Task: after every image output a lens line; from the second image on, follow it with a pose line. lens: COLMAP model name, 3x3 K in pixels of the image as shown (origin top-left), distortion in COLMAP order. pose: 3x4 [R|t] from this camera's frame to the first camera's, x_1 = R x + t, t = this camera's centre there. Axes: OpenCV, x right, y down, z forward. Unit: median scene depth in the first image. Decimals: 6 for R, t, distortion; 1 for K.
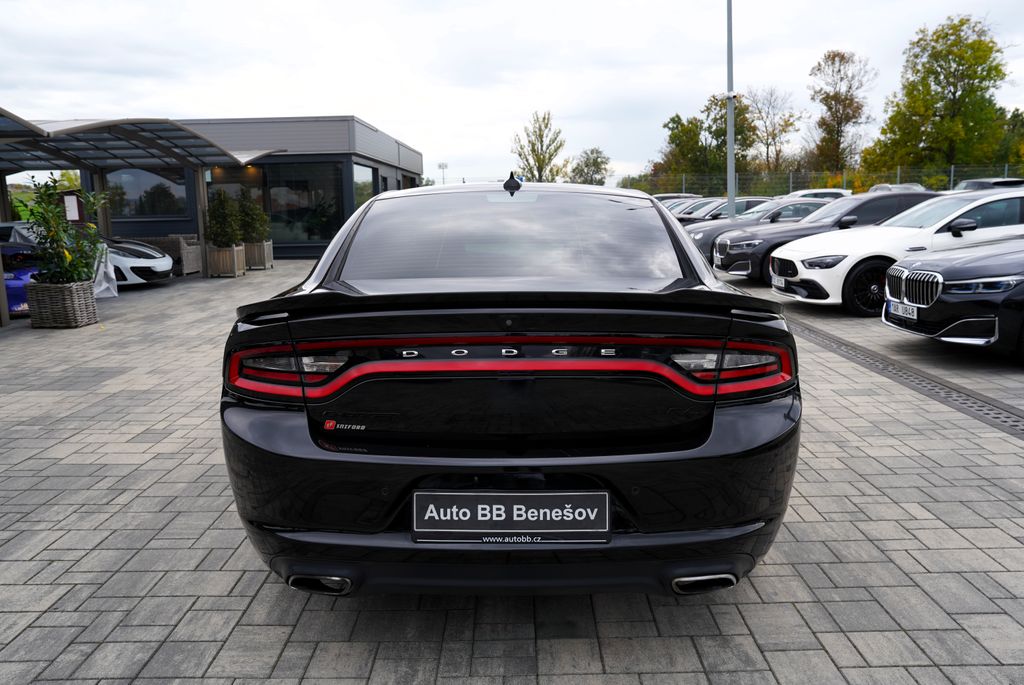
lens RADIAL K [[791.7, 0, 516.9], [0, 791.7, 339.8], [0, 0, 1]] dist [-0.079814, 0.089511]
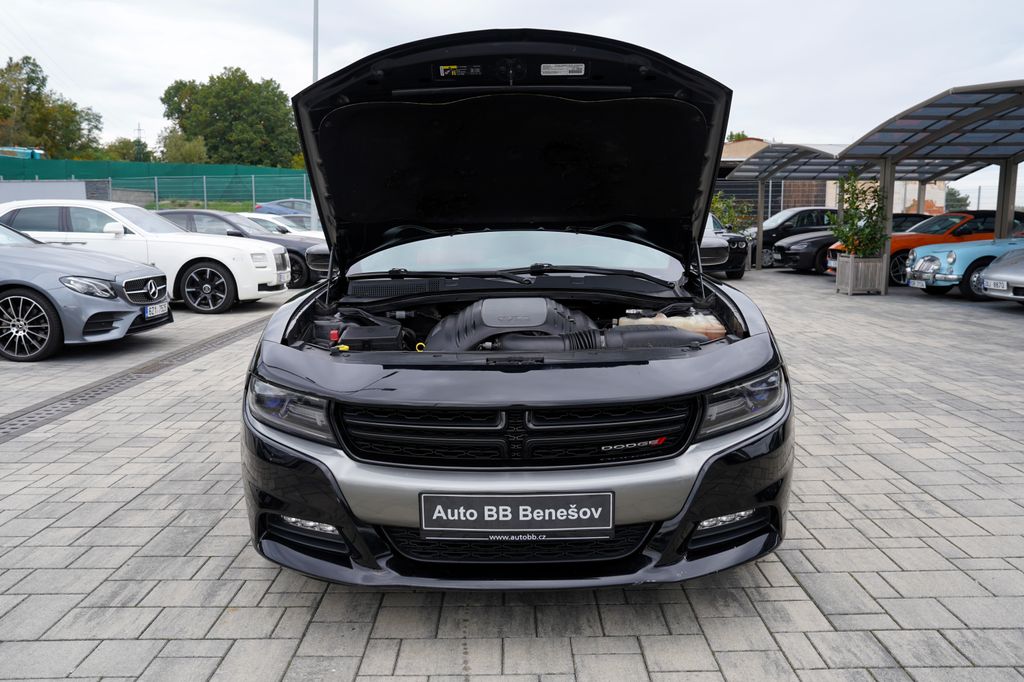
lens RADIAL K [[791.7, 0, 516.9], [0, 791.7, 338.3], [0, 0, 1]] dist [-0.079814, 0.089511]
pose [[-0.999786, 0.020571, -0.002351, -0.000730], [0.018859, 0.951608, 0.306736, -0.140316], [0.008547, 0.306626, -0.951792, 0.926216]]
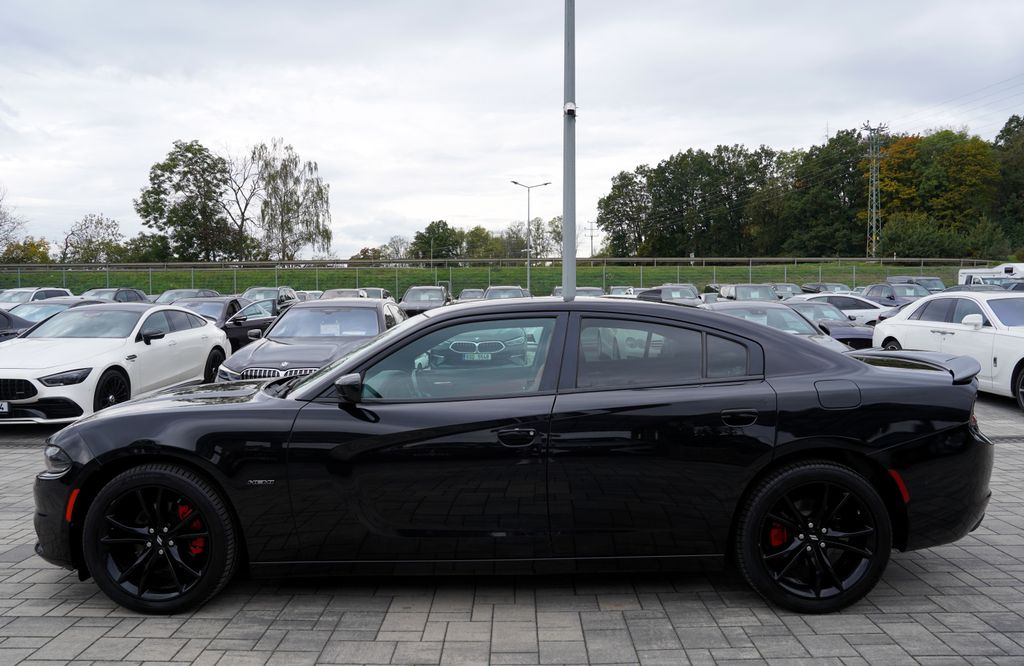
lens RADIAL K [[726.0, 0, 516.1], [0, 726.0, 306.0], [0, 0, 1]] dist [-0.105612, 0.076450]
pose [[0.004376, 0.015284, 0.999874, -0.437775], [0.172751, 0.984839, -0.015810, -0.076016], [-0.984956, 0.172798, 0.001670, 0.451102]]
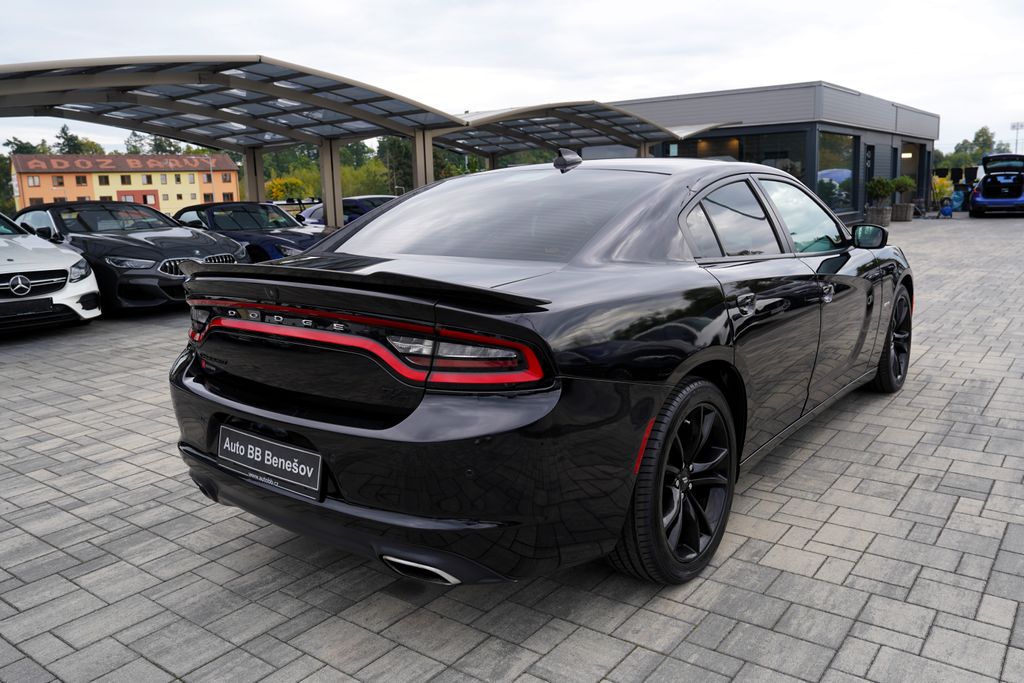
lens RADIAL K [[807.7, 0, 514.9], [0, 807.7, 317.3], [0, 0, 1]] dist [-0.076764, 0.087036]
pose [[0.795052, 0.084475, -0.600630, 0.210275], [-0.081685, 0.996145, 0.031976, -0.011444], [0.601016, 0.023639, 0.798887, 0.058671]]
